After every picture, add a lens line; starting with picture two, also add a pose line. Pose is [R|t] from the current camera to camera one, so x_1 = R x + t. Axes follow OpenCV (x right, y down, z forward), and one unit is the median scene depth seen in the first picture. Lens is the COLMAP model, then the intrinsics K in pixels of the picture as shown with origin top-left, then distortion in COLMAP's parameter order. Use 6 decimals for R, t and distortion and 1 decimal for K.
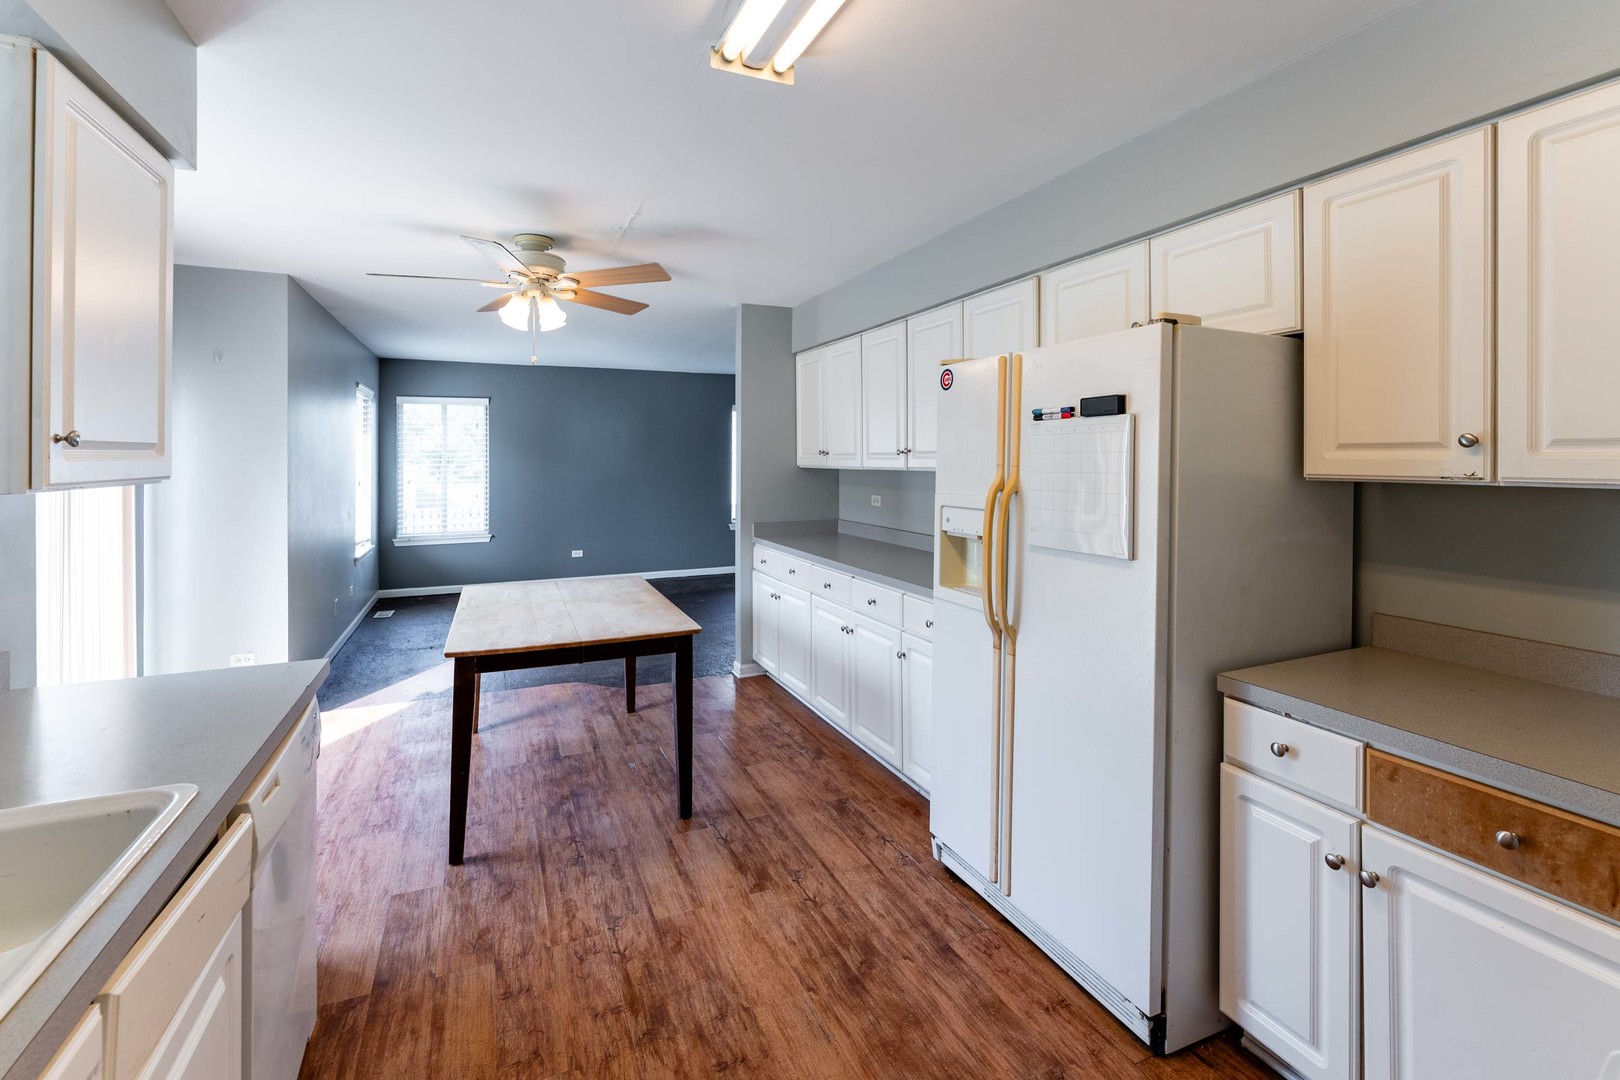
lens RADIAL K [[724.5, 0, 811.6], [0, 724.5, 453.7], [0, 0, 1]] dist [-0.002089, -0.000425]
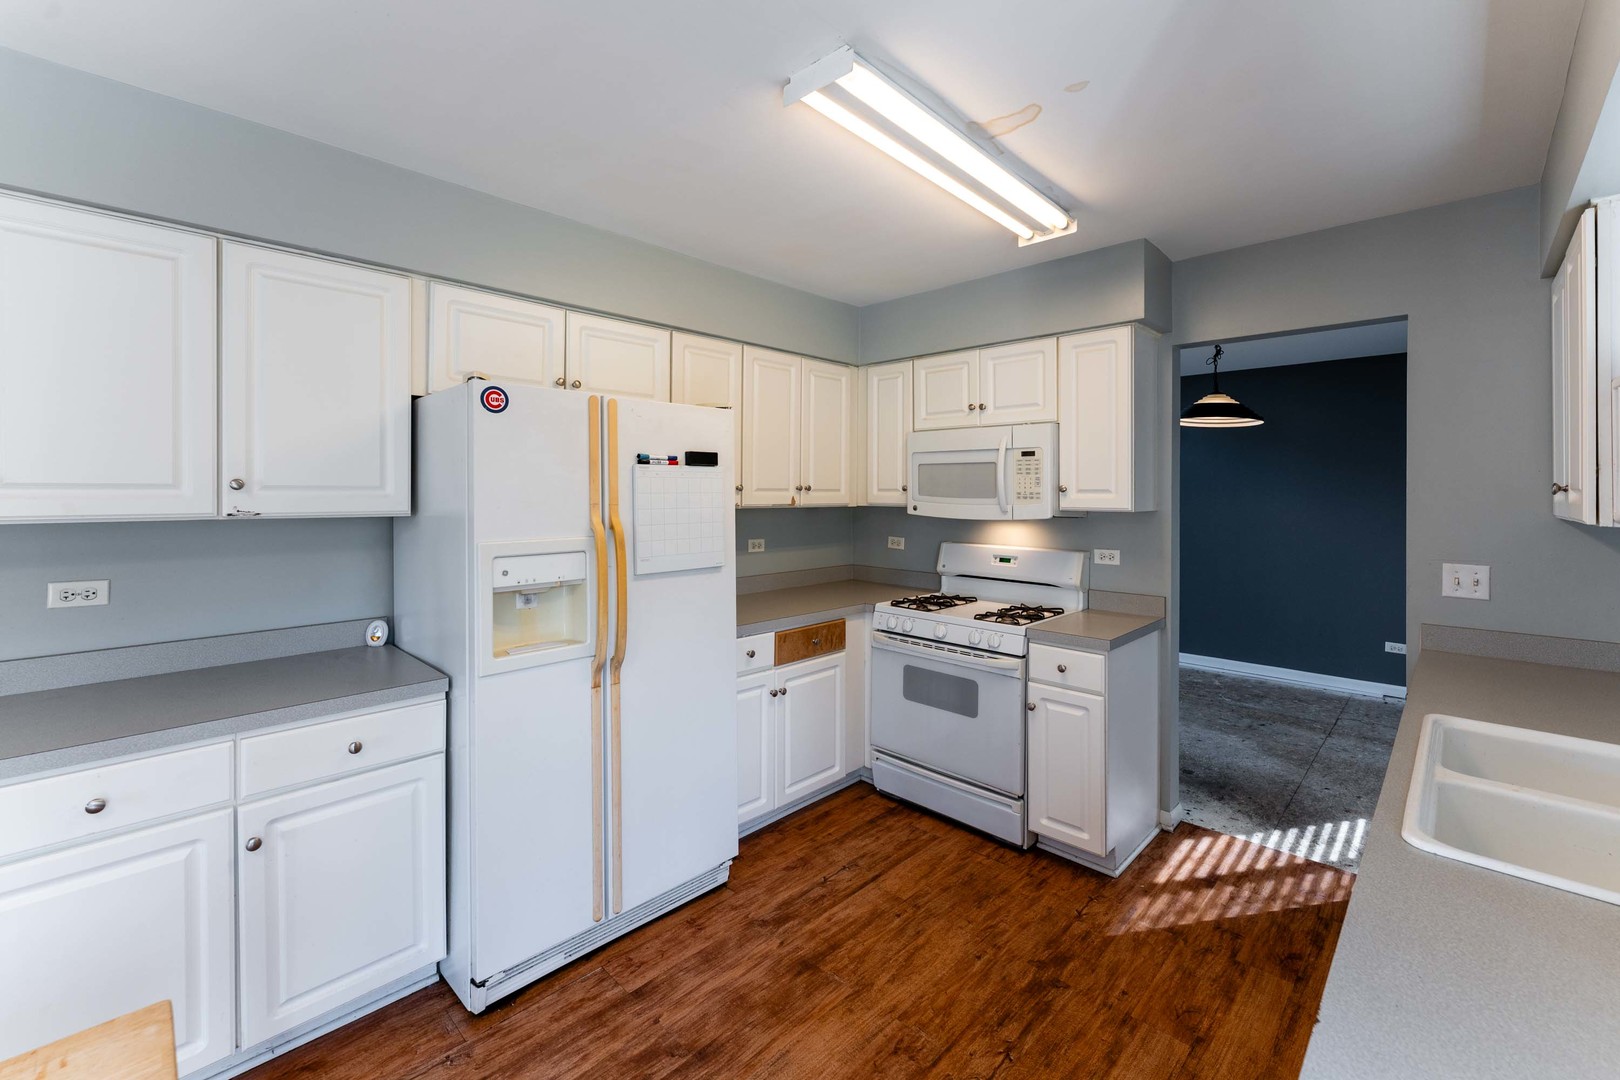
lens RADIAL K [[674.4, 0, 807.7], [0, 674.4, 497.8], [0, 0, 1]] dist [-0.001307, 0.000008]
pose [[-0.370353, -0.006272, 0.928870, -0.710311], [-0.006709, 0.999969, 0.004078, 0.001073], [-0.928867, -0.004721, -0.370384, 1.065874]]
